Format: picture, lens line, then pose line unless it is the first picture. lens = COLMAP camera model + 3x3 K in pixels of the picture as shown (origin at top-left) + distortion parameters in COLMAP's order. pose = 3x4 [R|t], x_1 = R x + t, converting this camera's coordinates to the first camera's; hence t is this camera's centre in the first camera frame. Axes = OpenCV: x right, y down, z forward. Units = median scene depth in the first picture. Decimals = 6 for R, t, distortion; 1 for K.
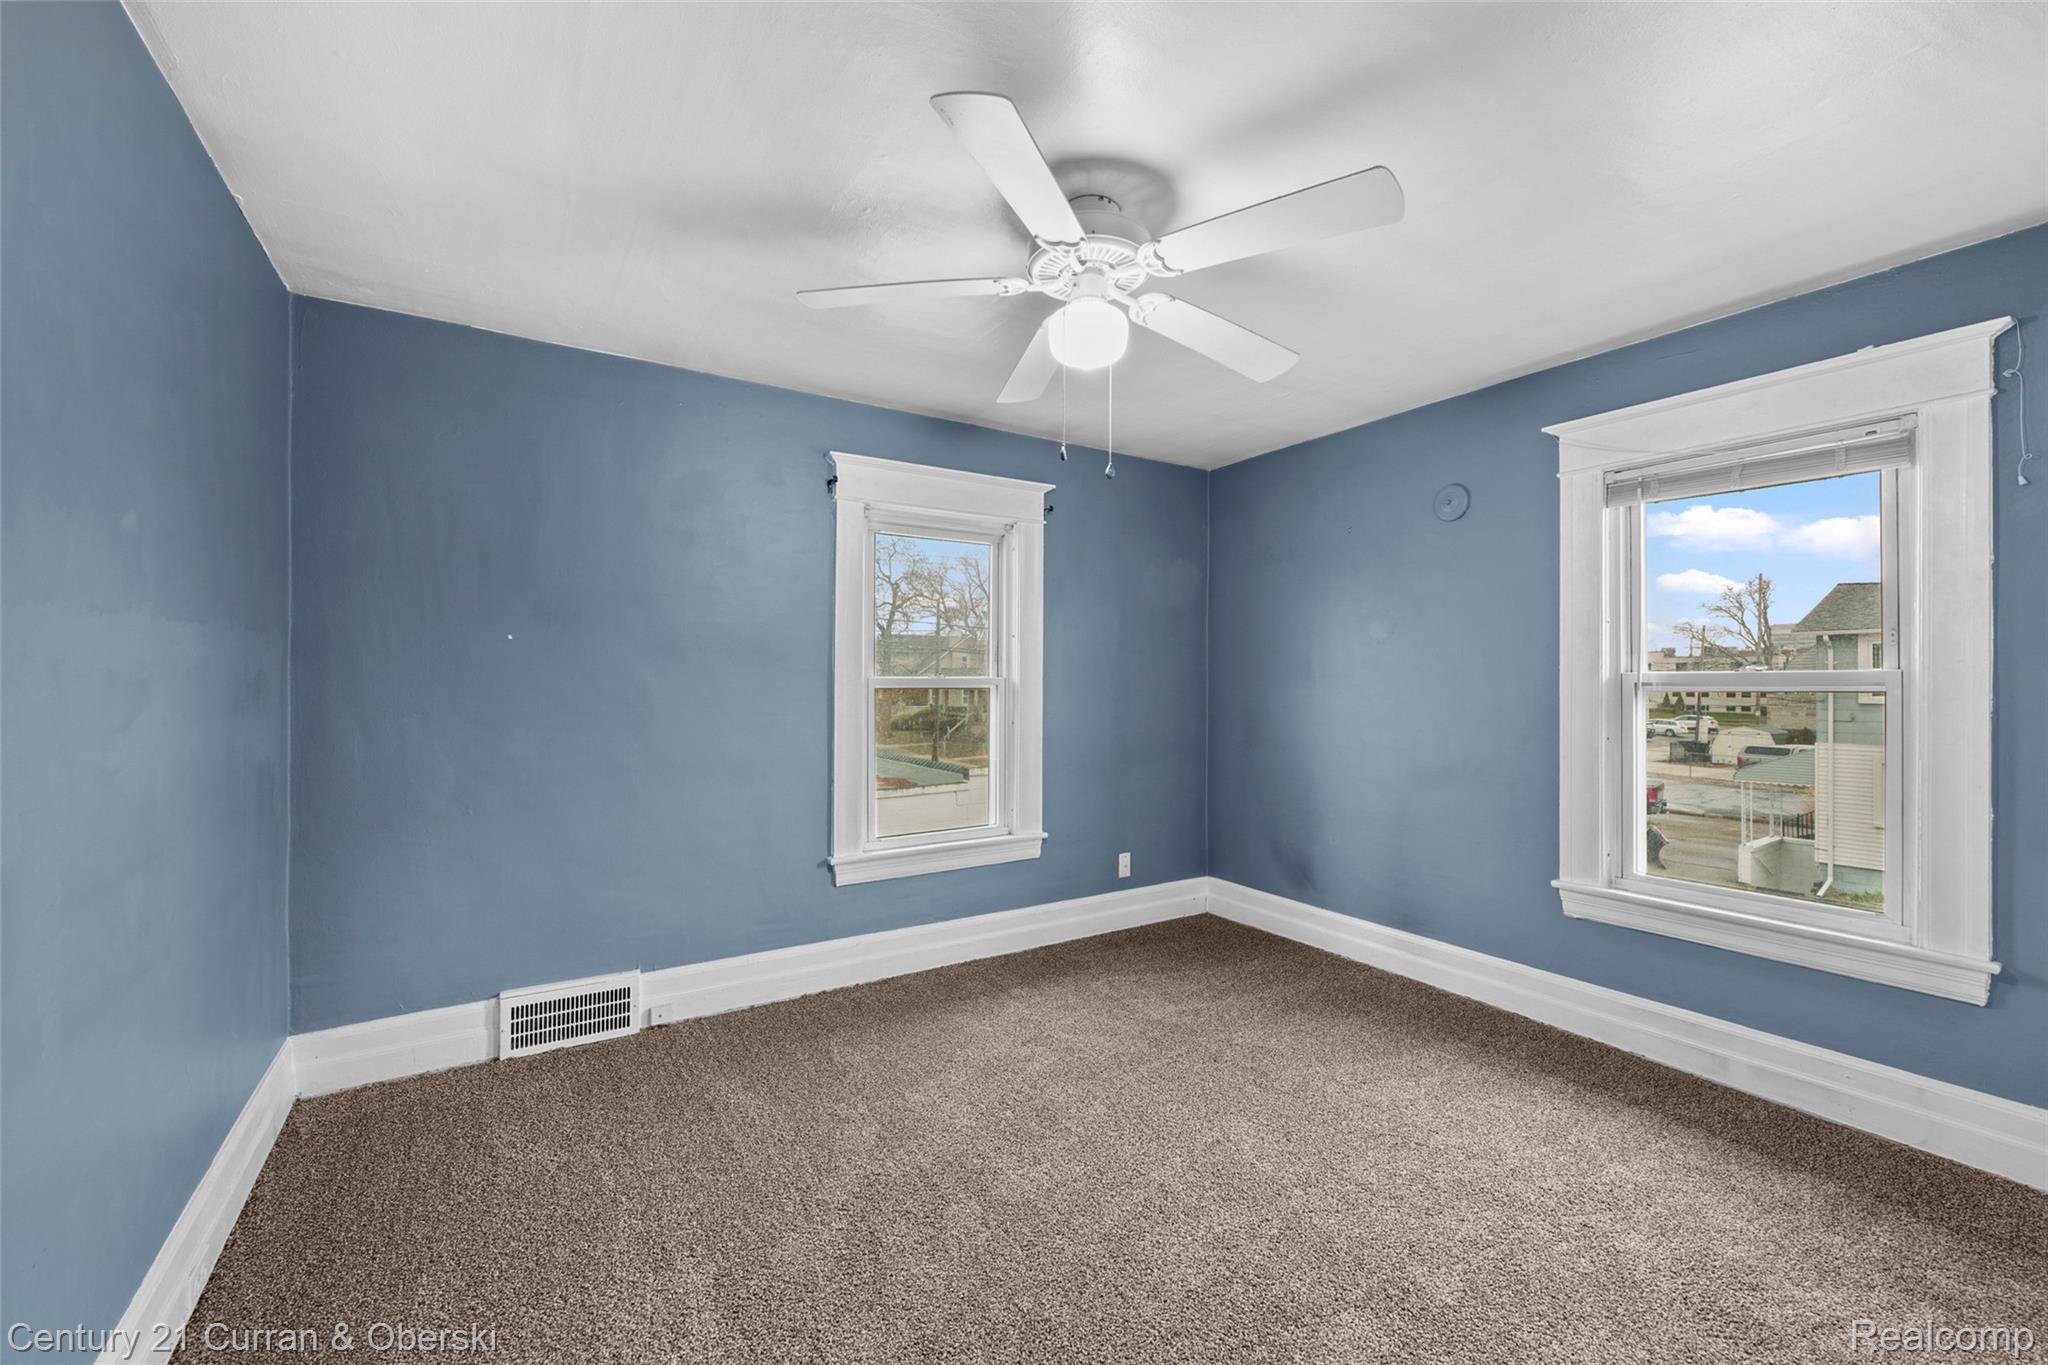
lens RADIAL K [[817.3, 0, 1024.0], [0, 817.3, 682.5], [0, 0, 1]] dist [-0.001602, -0.000190]
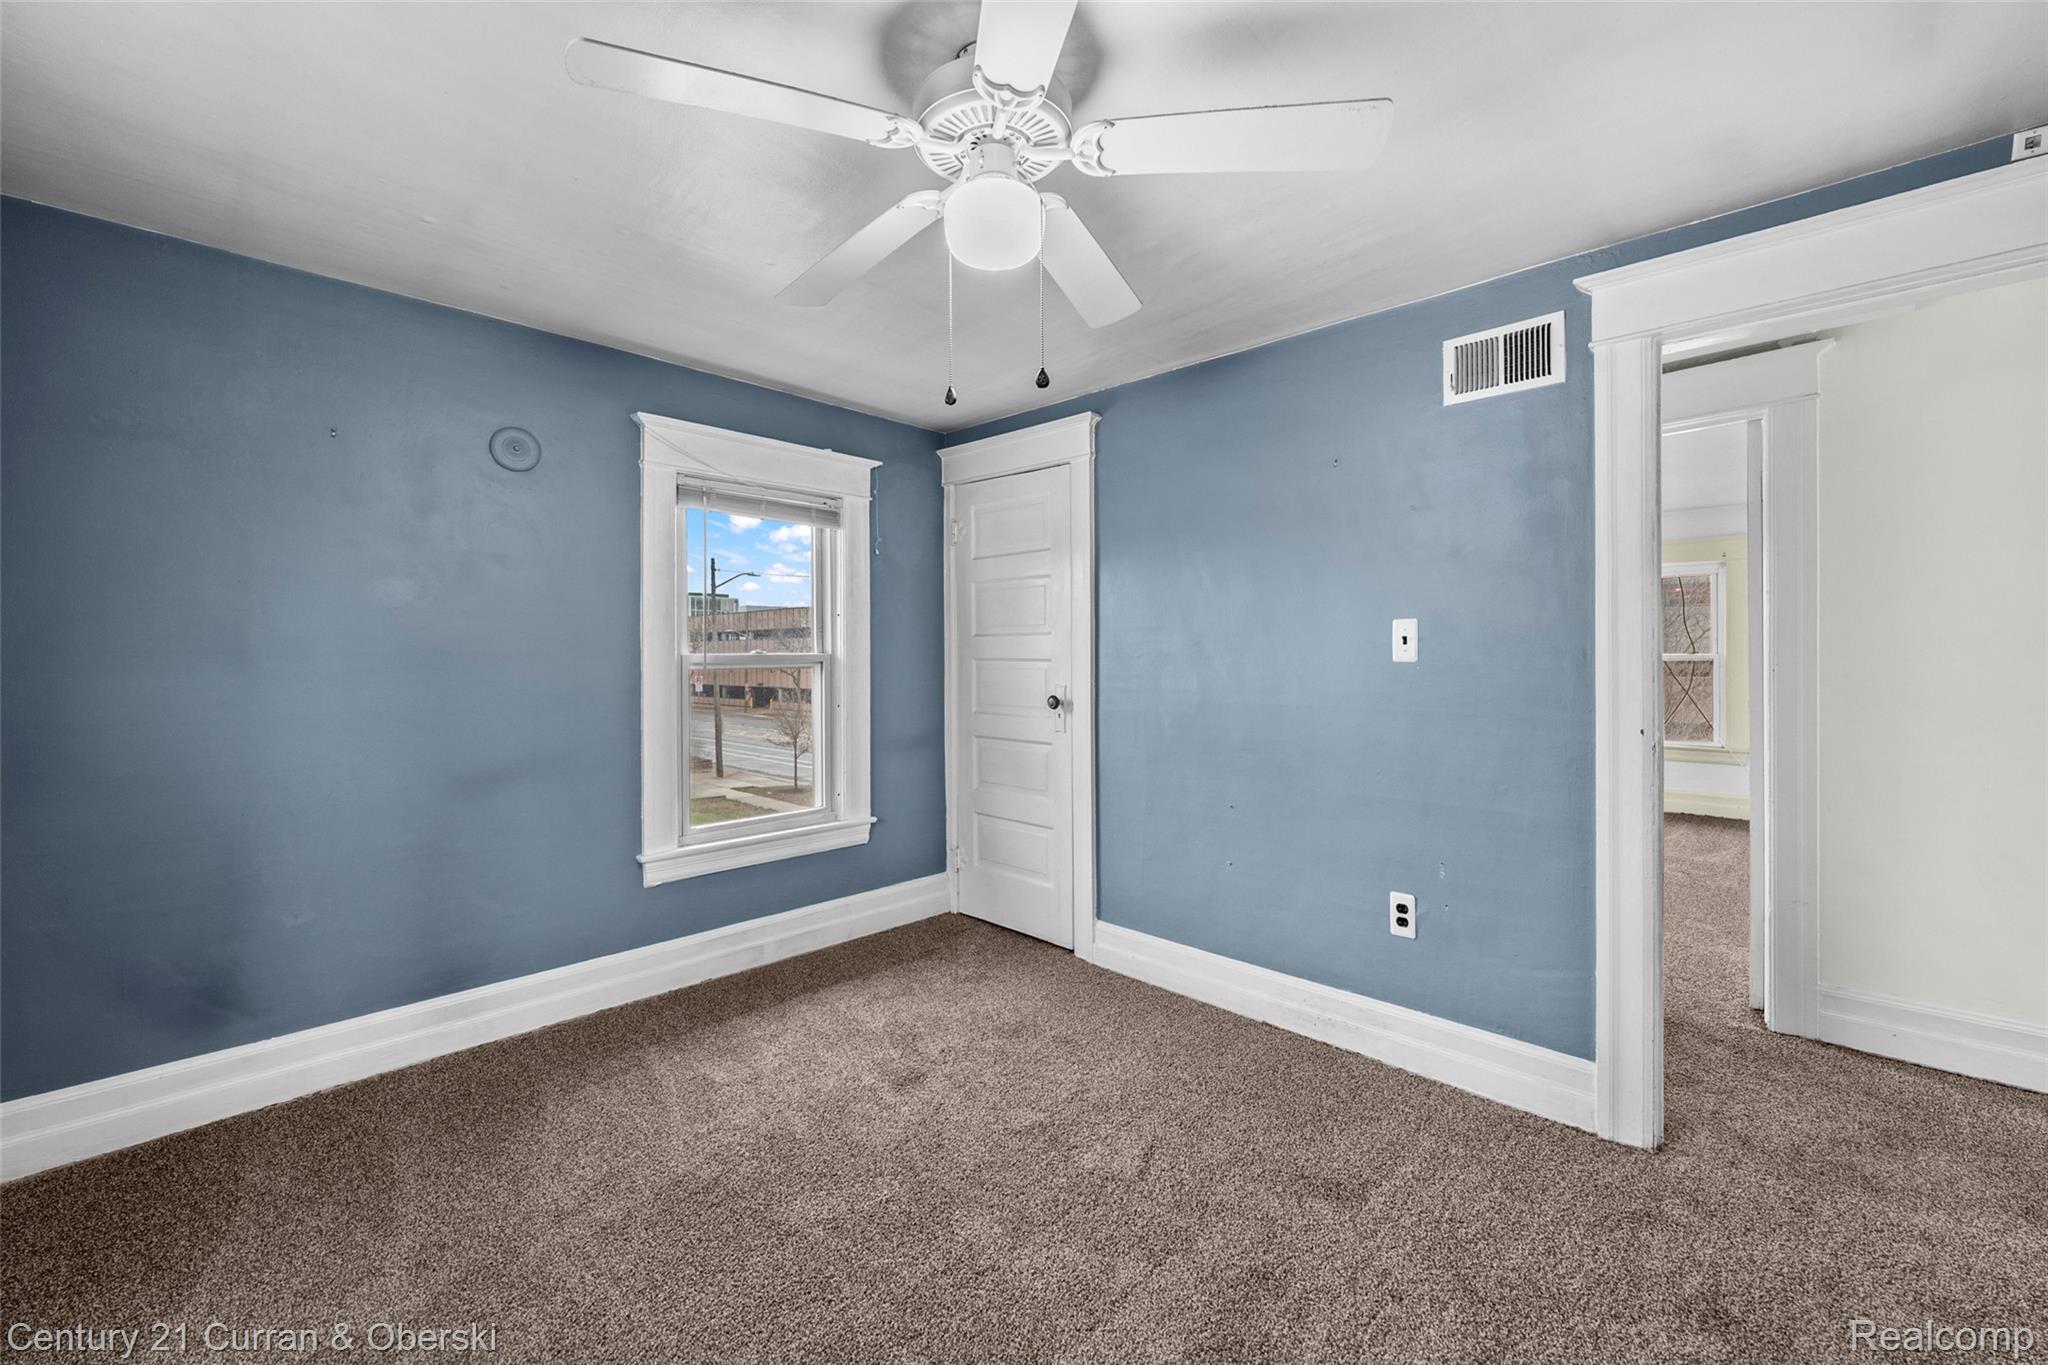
lens RADIAL K [[814.1, 0, 1018.9], [0, 814.1, 657.7], [0, 0, 1]] dist [0.017120, 0.000097]
pose [[-0.208903, 0.003112, 0.977931, -0.472094], [0.007803, 0.999968, -0.001515, -0.001203], [-0.977905, 0.007315, -0.208921, 0.778426]]
